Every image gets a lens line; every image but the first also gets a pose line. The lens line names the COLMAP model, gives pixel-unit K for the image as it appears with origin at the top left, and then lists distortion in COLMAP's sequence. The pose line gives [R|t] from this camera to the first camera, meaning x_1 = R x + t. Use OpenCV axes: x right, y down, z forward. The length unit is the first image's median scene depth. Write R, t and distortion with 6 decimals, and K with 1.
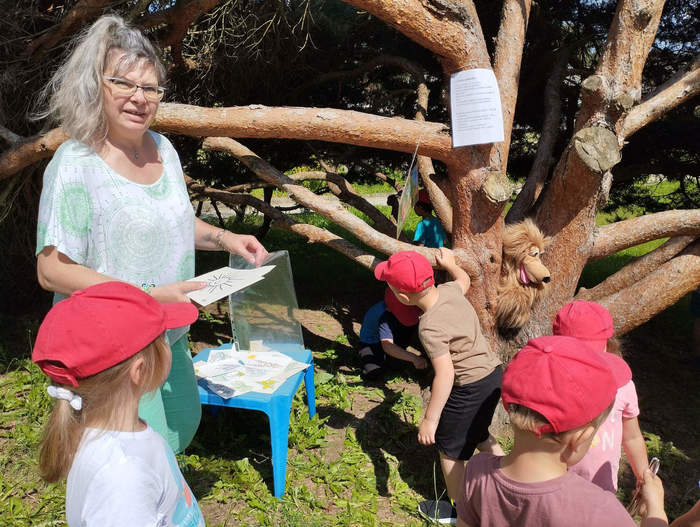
lens RADIAL K [[563.3, 0, 349.9], [0, 563.3, 263.6], [0, 0, 1]] dist [0.054365, -0.040600]
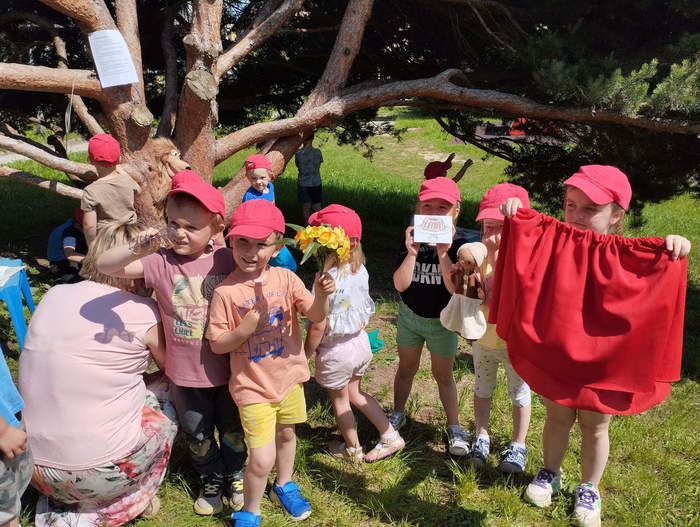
lens RADIAL K [[563.3, 0, 349.5], [0, 563.3, 267.2], [0, 0, 1]] dist [0.054365, -0.040600]
pose [[0.819408, -0.224280, 0.527512, -0.148512], [0.170294, 0.973975, 0.149576, 0.109387], [-0.547330, -0.032731, 0.836276, -0.485217]]
